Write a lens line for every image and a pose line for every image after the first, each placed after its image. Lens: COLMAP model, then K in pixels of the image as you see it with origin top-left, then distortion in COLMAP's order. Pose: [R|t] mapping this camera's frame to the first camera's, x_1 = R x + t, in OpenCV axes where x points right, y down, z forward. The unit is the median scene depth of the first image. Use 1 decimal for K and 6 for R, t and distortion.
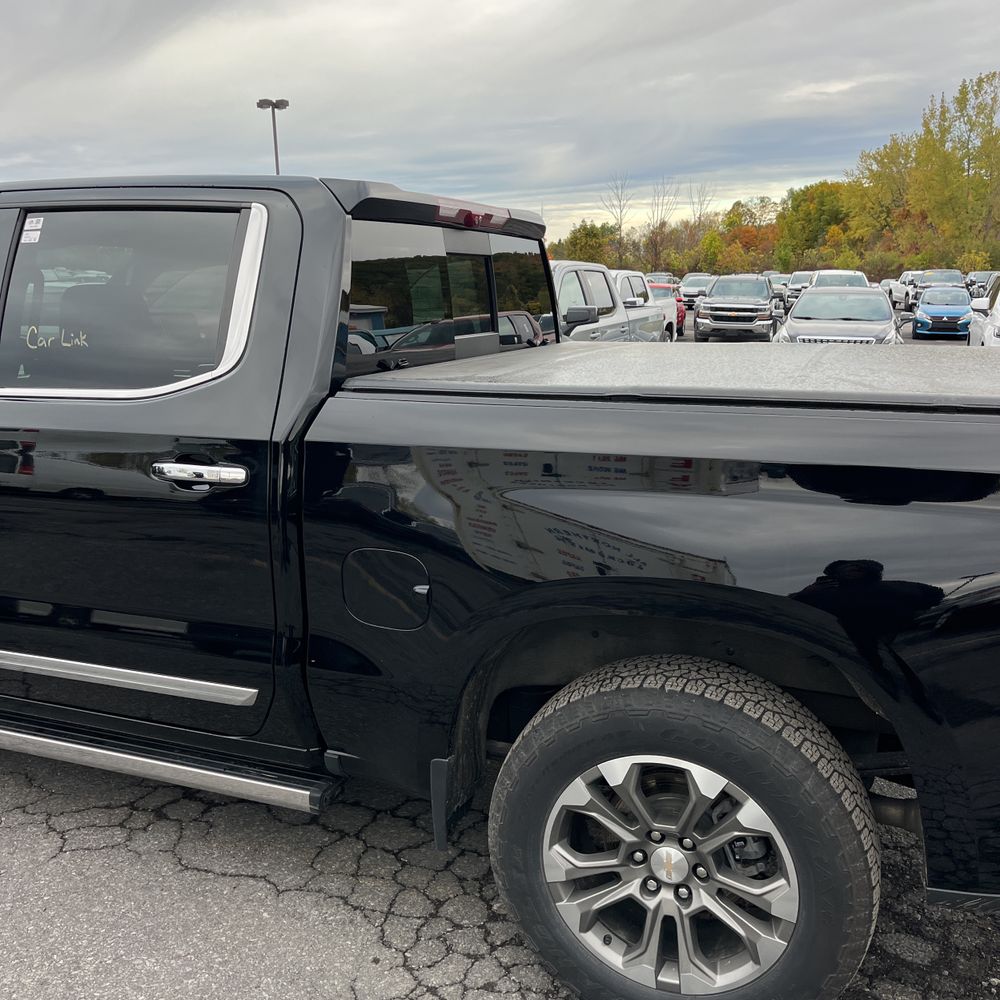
lens RADIAL K [[1011.5, 0, 499.2], [0, 1011.5, 506.0], [0, 0, 1]] dist [0.025088, -0.008343]
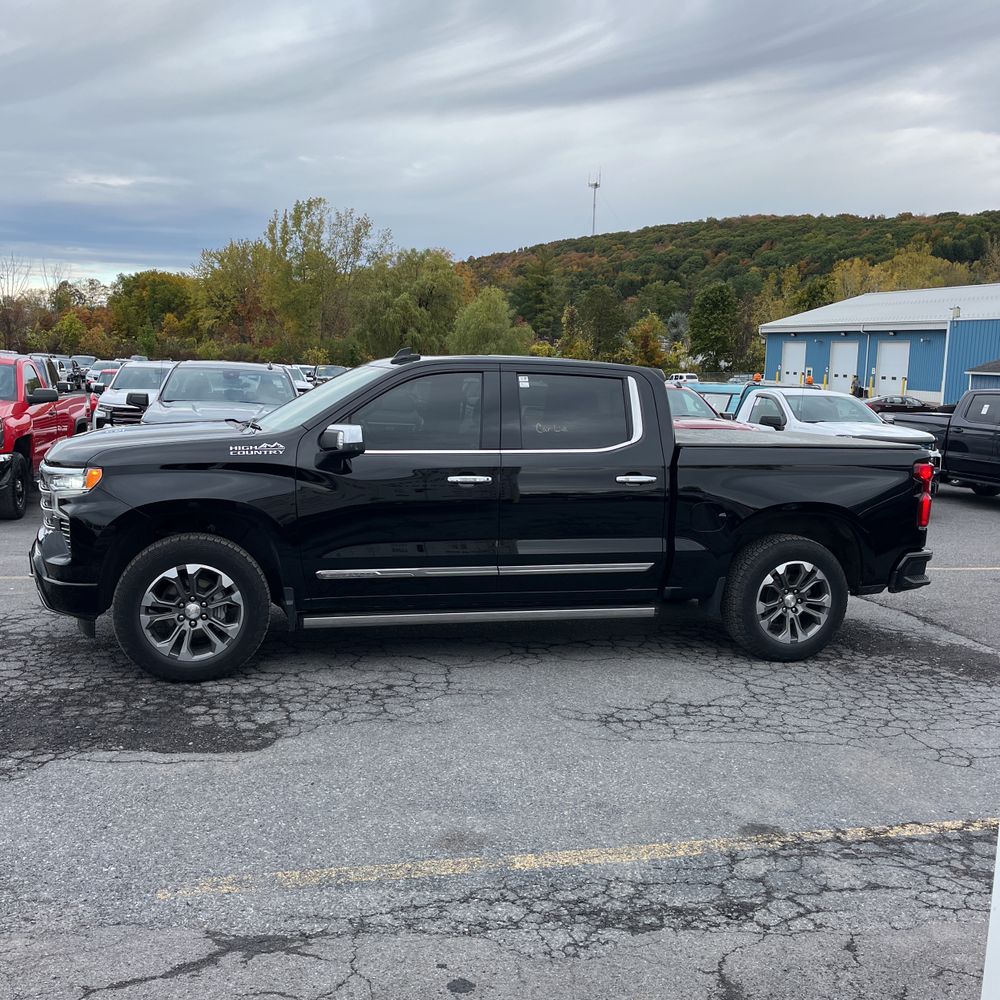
lens RADIAL K [[1004.3, 0, 499.5], [0, 1004.3, 502.7], [0, 0, 1]] dist [0.079997, -0.135433]
pose [[0.801060, -0.045457, 0.596855, -2.285077], [0.094496, 0.994213, -0.051107, 0.134156], [-0.591078, 0.097340, 0.800720, -0.916523]]
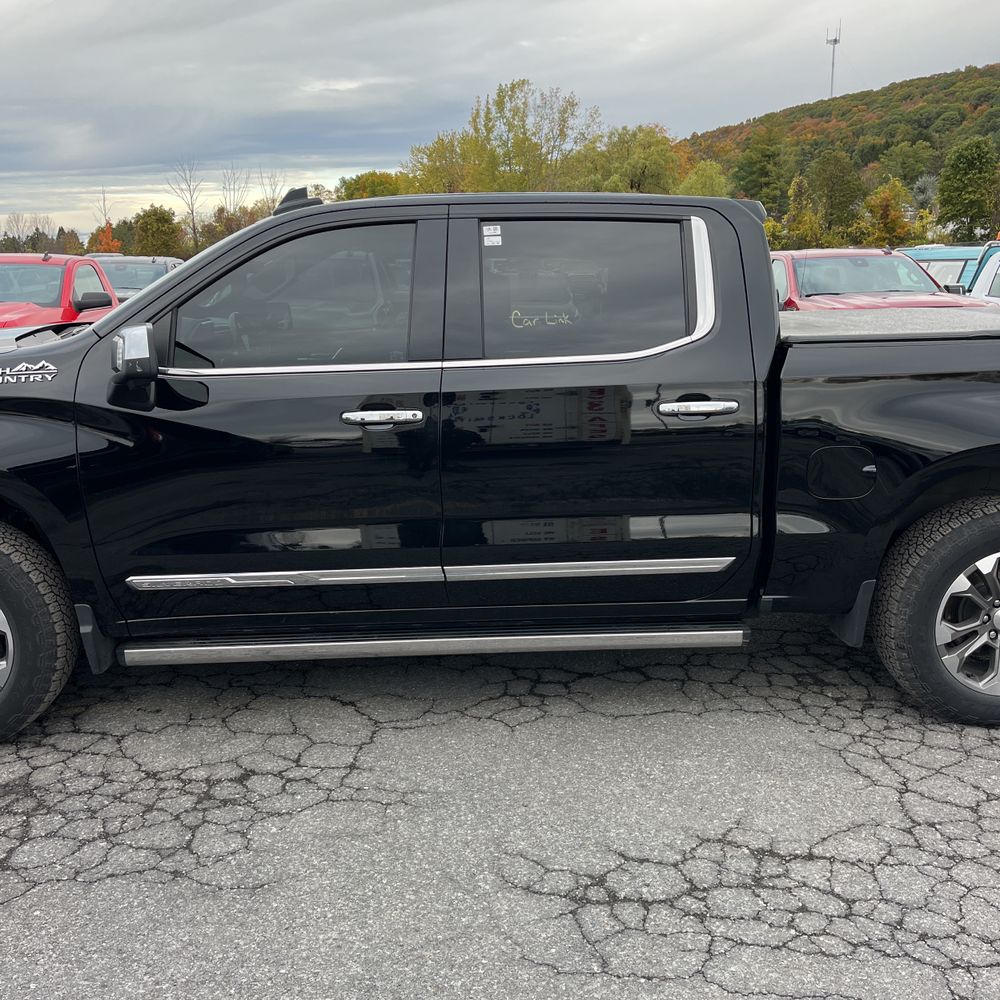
lens RADIAL K [[1006.8, 0, 496.6], [0, 1006.8, 495.8], [0, 0, 1]] dist [0.041990, -0.036045]
pose [[0.911864, -0.102466, 0.397497, -1.215907], [0.100898, 0.994585, 0.024920, 0.027671], [-0.397898, 0.017382, 0.917265, -0.193015]]
